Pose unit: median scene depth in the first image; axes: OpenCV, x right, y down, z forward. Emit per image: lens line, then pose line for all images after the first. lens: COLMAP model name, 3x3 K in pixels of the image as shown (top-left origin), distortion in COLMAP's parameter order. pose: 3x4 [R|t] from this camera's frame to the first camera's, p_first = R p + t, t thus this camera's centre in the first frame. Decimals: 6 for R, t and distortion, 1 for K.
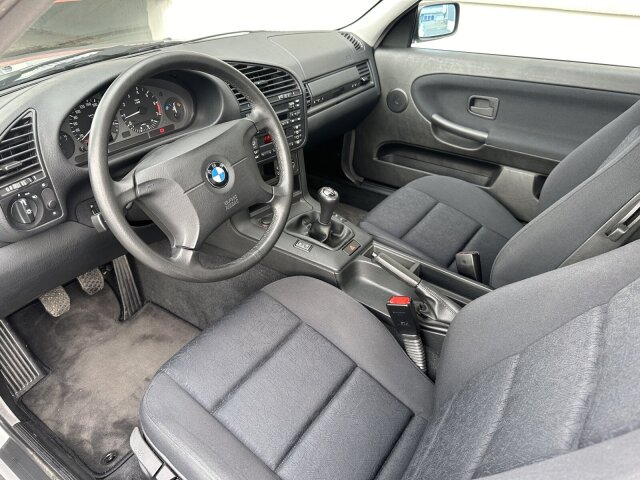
lens RADIAL K [[461.7, 0, 320.0], [0, 461.7, 240.0], [0, 0, 1]] dist [0.062008, -0.132504]
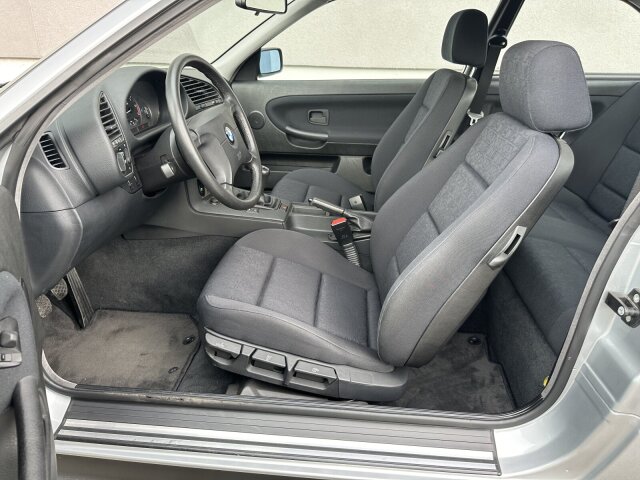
lens RADIAL K [[461.7, 0, 320.0], [0, 461.7, 240.0], [0, 0, 1]] dist [0.062008, -0.132504]
pose [[0.866597, -0.194997, 0.459332, -0.366072], [0.259232, 0.962455, -0.080495, 0.187071], [-0.426390, 0.188831, 0.884610, -0.174499]]
